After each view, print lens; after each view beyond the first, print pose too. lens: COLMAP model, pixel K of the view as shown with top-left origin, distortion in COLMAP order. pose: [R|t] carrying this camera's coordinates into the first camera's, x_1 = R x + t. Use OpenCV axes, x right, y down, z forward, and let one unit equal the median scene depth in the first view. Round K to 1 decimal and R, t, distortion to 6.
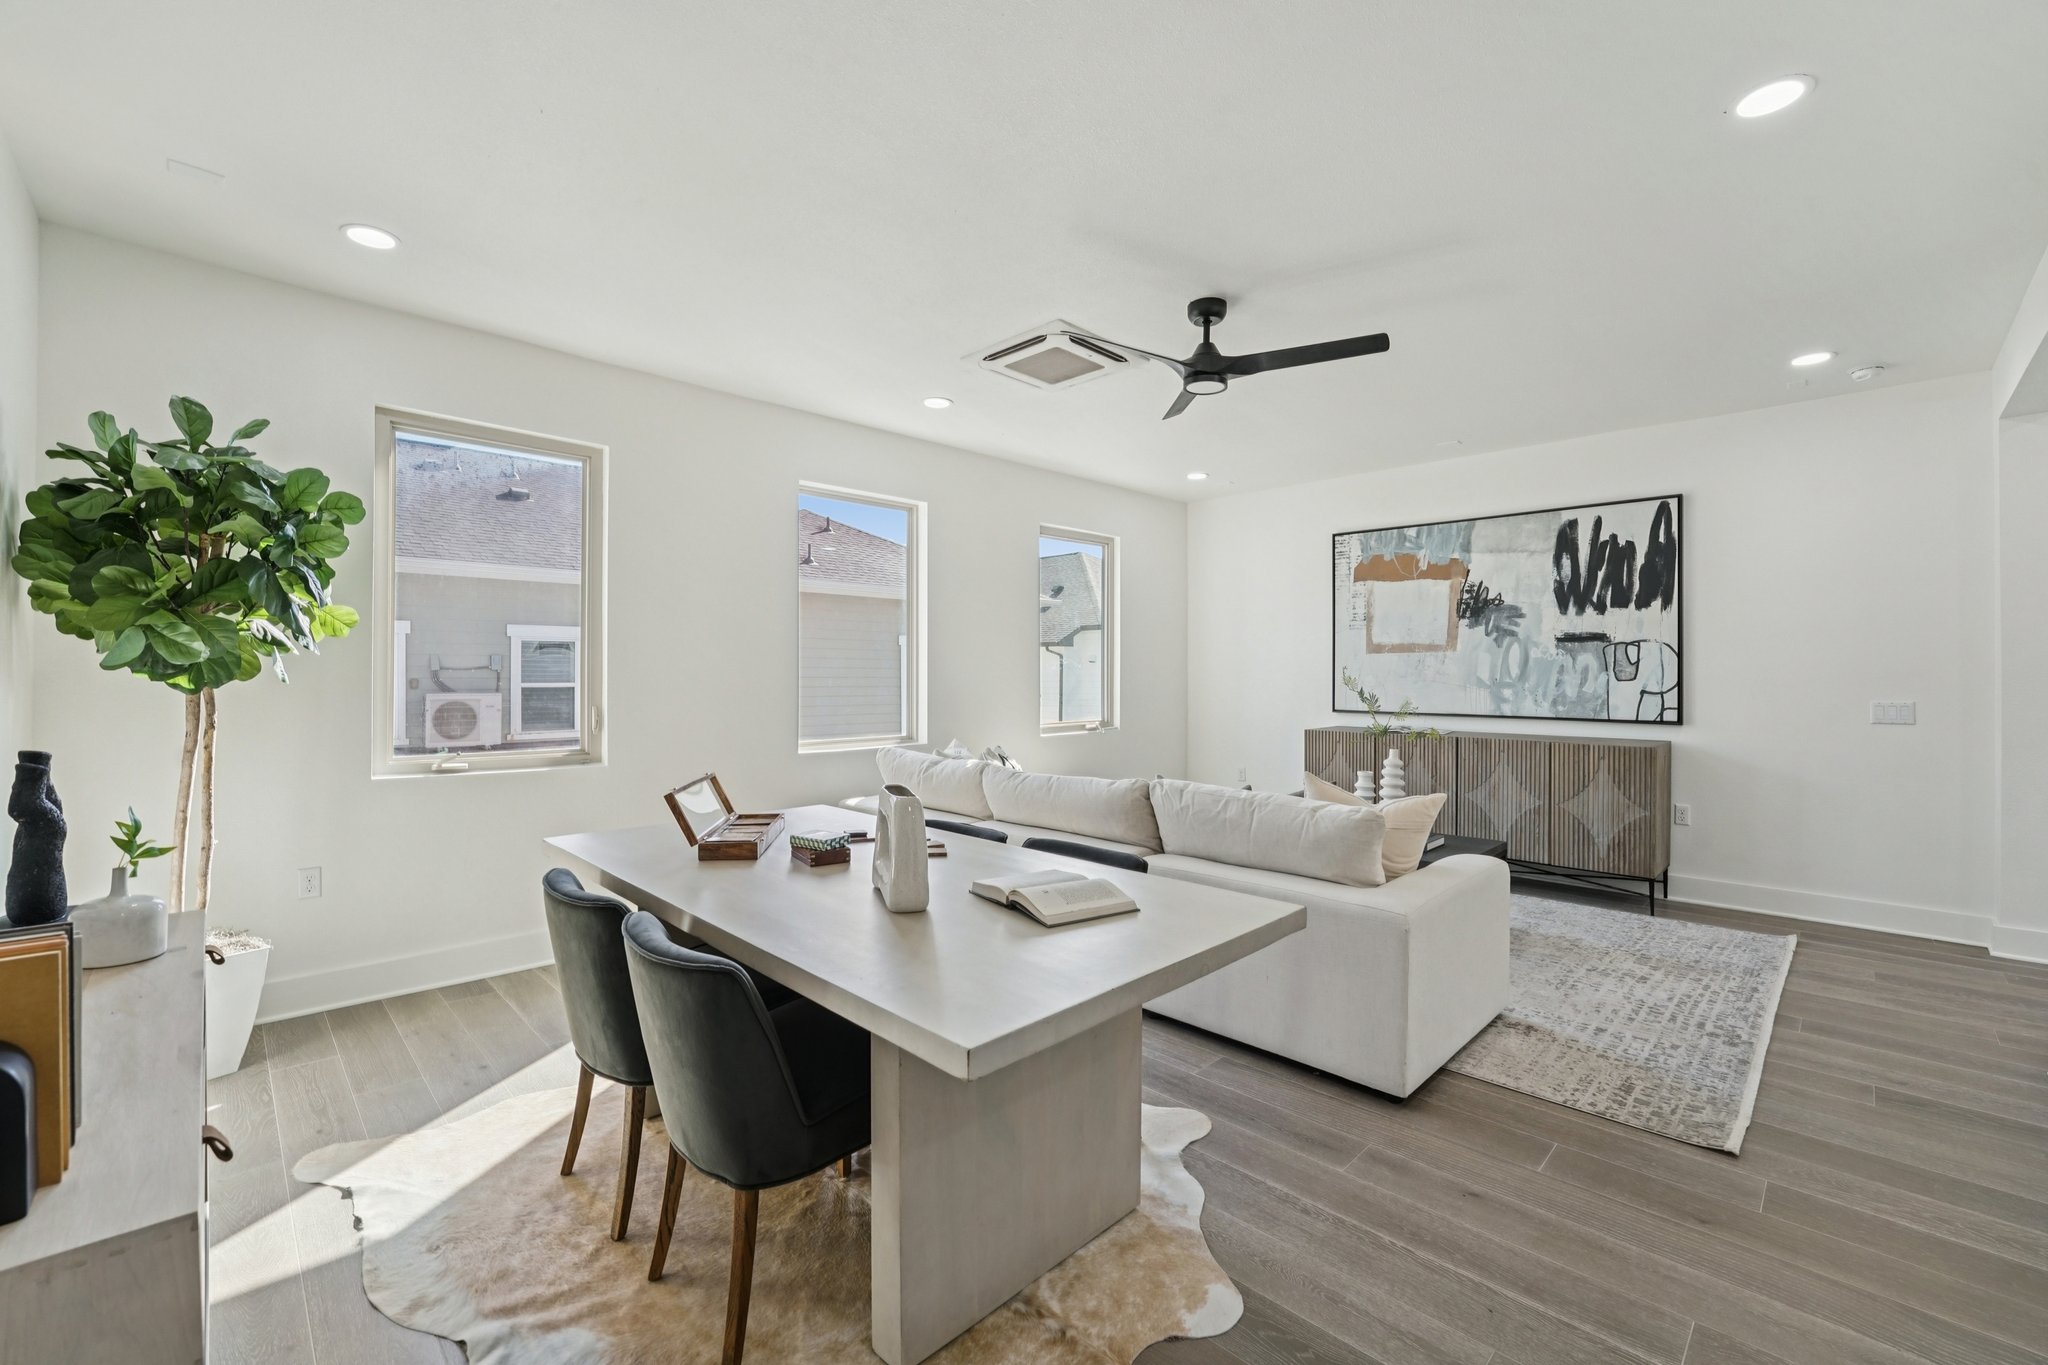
lens RADIAL K [[851.9, 0, 1009.5], [0, 851.9, 673.7], [0, 0, 1]] dist [-0.021133, -0.001256]
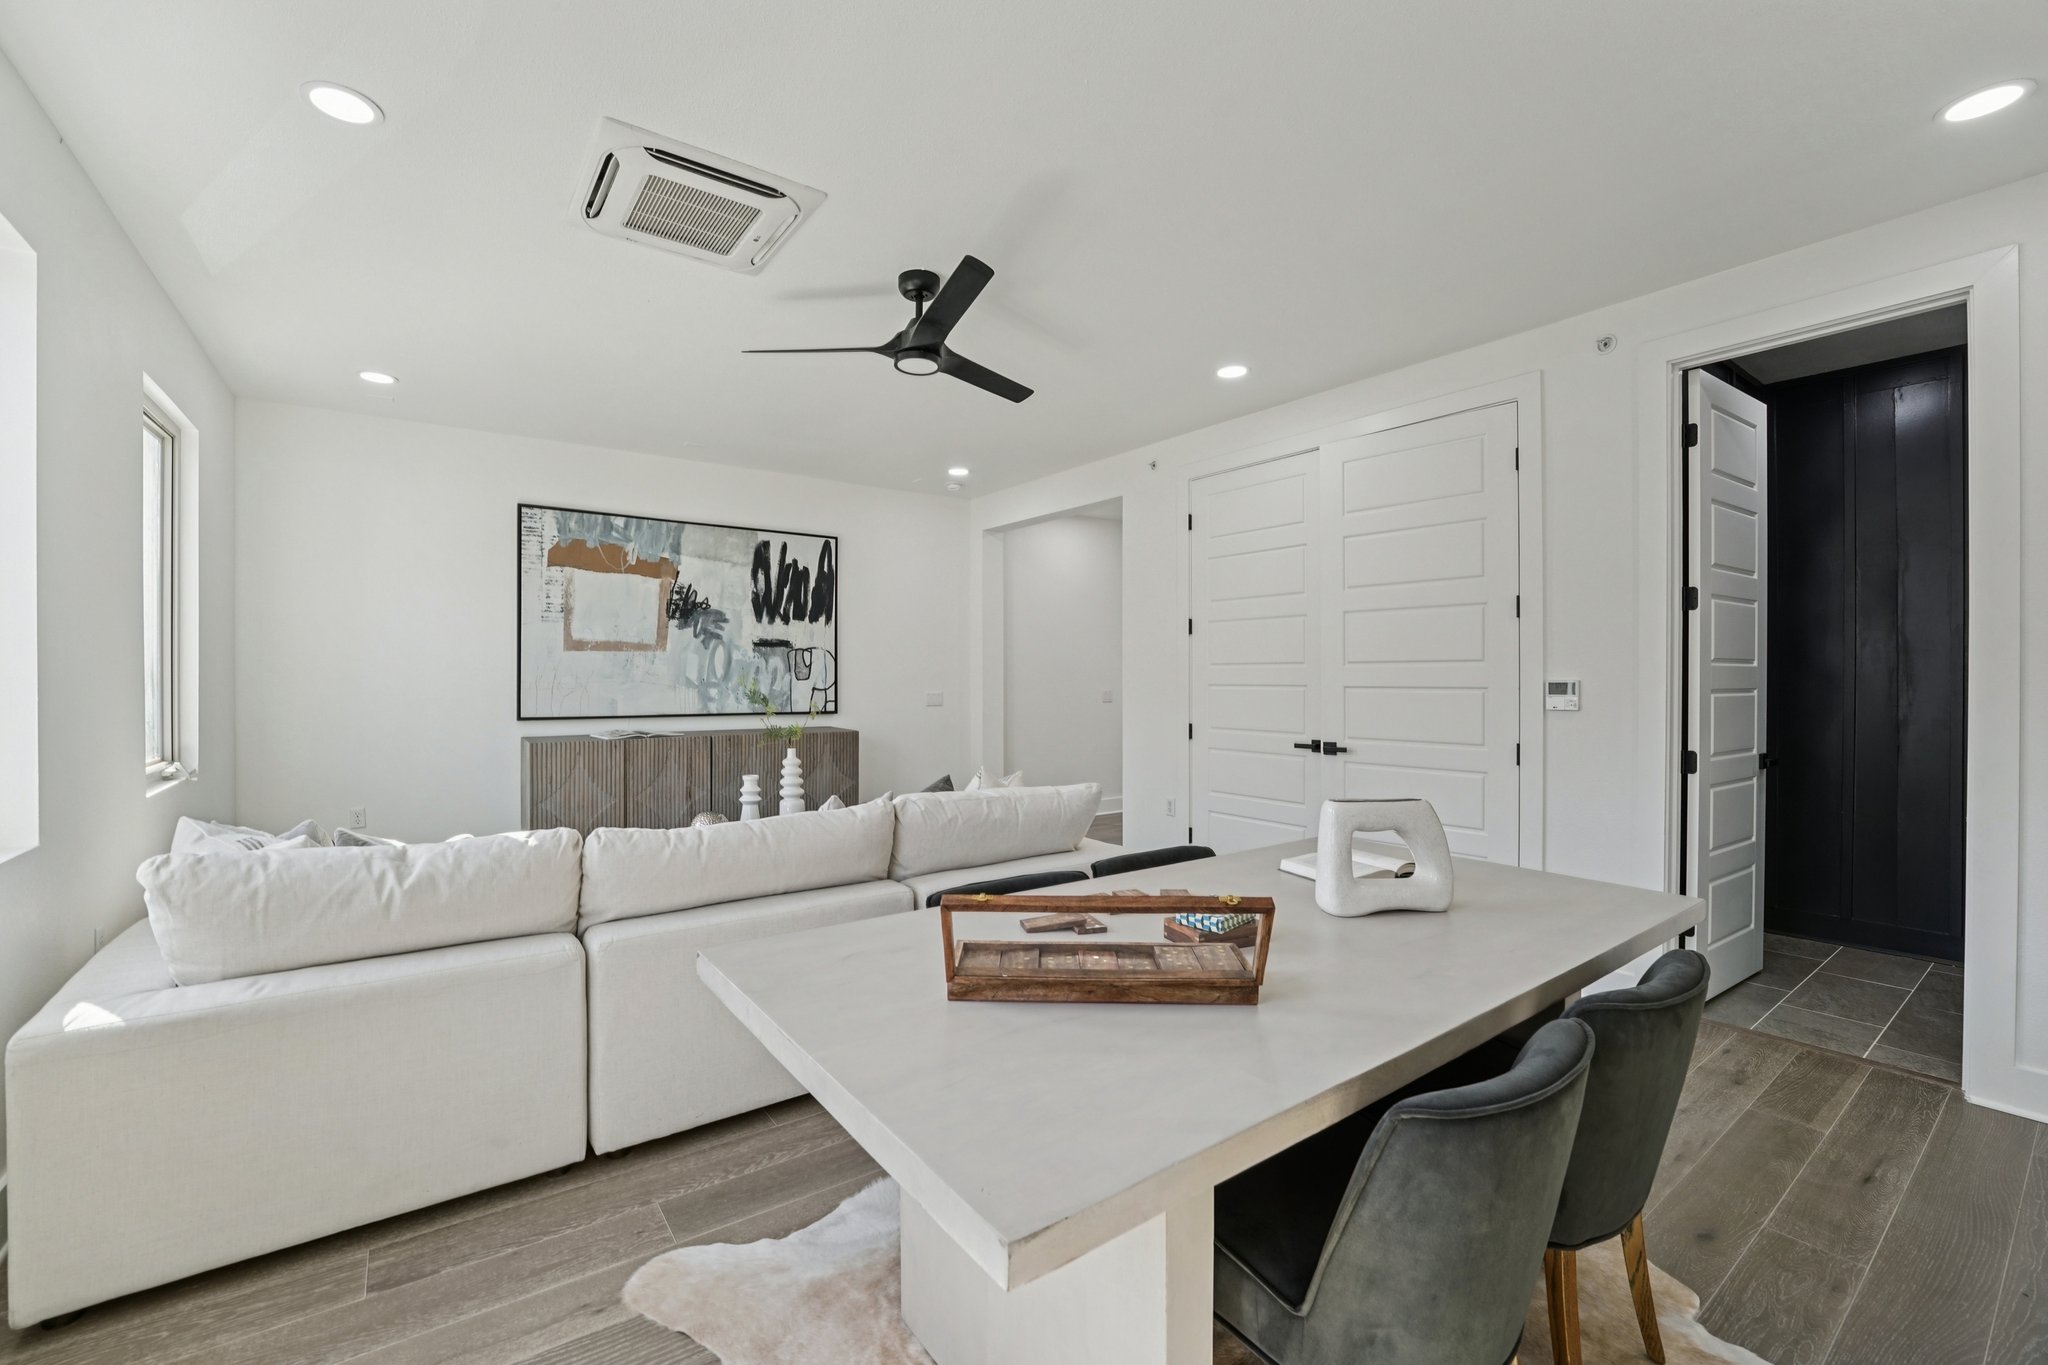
lens RADIAL K [[851.9, 0, 1012.4], [0, 851.9, 682.5], [0, 0, 1]] dist [-0.021133, -0.001256]
pose [[0.147436, -0.009048, 0.989030, -0.429441], [-0.002441, 0.999952, 0.009512, -0.000556], [-0.989069, -0.003817, 0.147407, 0.486260]]
